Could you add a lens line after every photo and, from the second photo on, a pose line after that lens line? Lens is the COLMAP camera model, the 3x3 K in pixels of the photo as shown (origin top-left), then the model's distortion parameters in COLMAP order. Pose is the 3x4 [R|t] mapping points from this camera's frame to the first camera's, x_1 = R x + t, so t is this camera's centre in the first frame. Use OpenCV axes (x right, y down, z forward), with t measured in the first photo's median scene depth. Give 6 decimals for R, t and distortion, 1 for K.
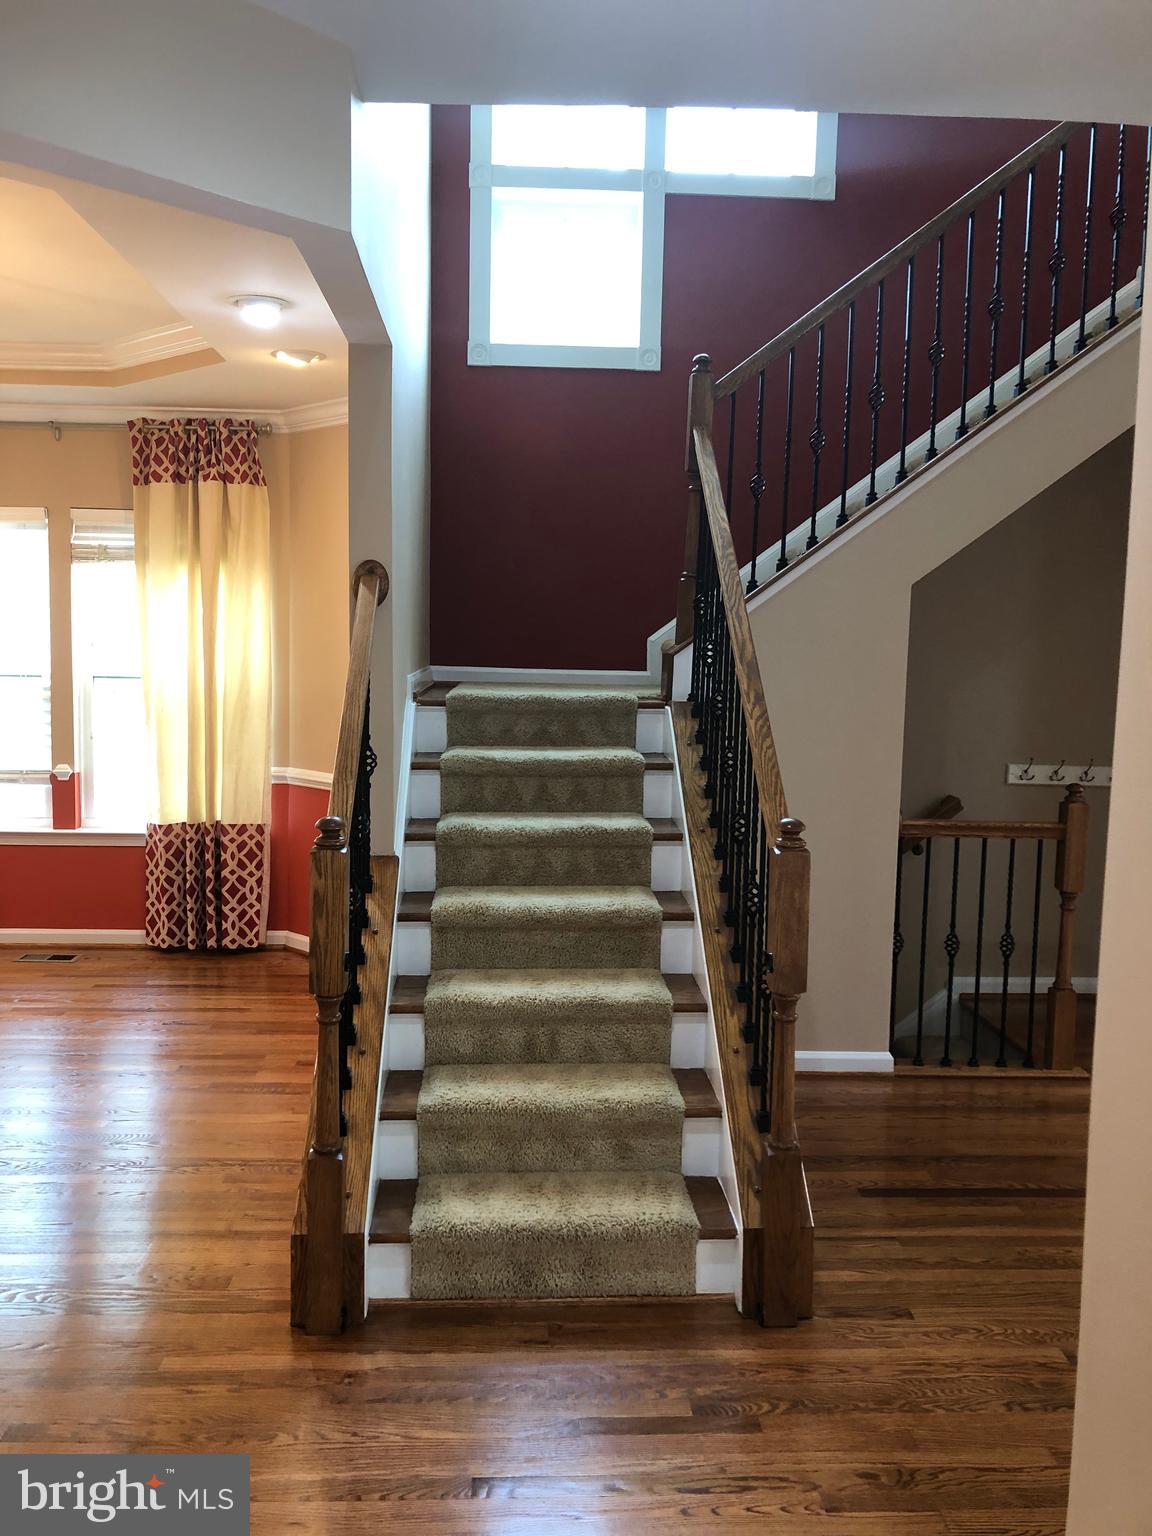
lens RADIAL K [[1262.9, 0, 579.8], [0, 1262.9, 769.7], [0, 0, 1]] dist [0.044742, -0.017778]
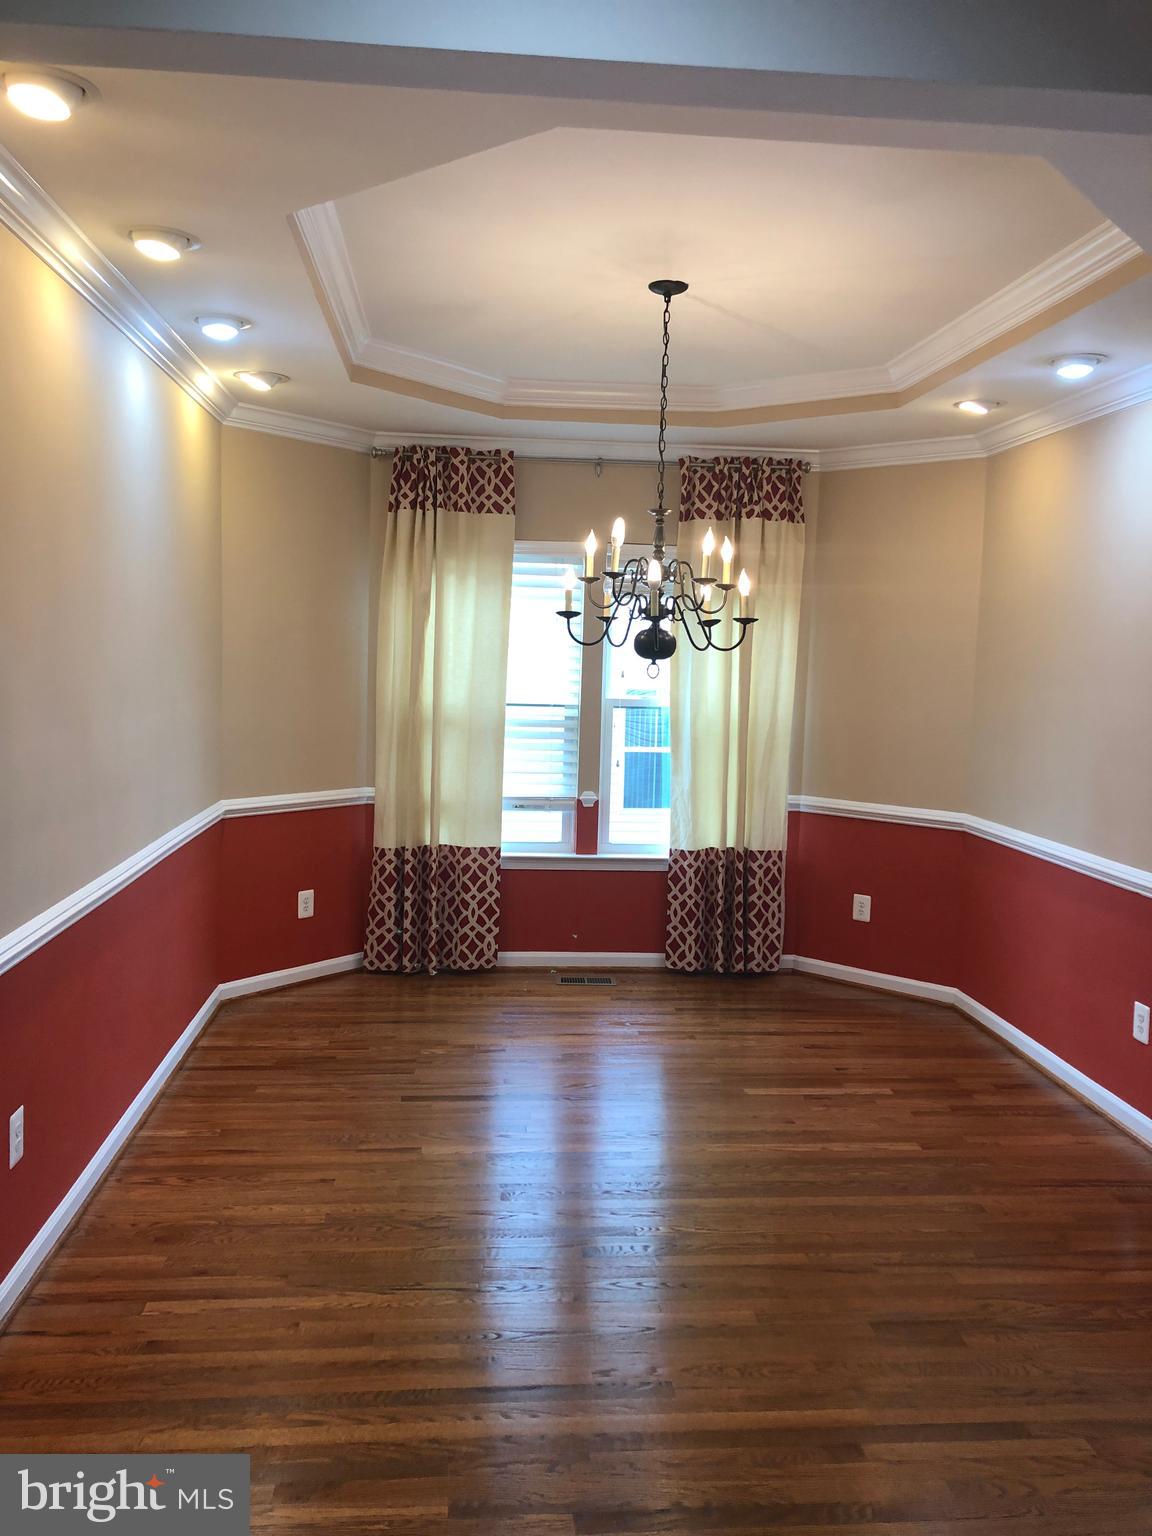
lens RADIAL K [[1262.9, 0, 575.3], [0, 1262.9, 767.5], [0, 0, 1]] dist [0.044742, -0.017778]
pose [[0.999080, 0.008453, 0.042036, -0.465448], [-0.007647, 0.999785, -0.019288, -0.003298], [-0.042190, 0.018949, 0.998930, -0.017383]]
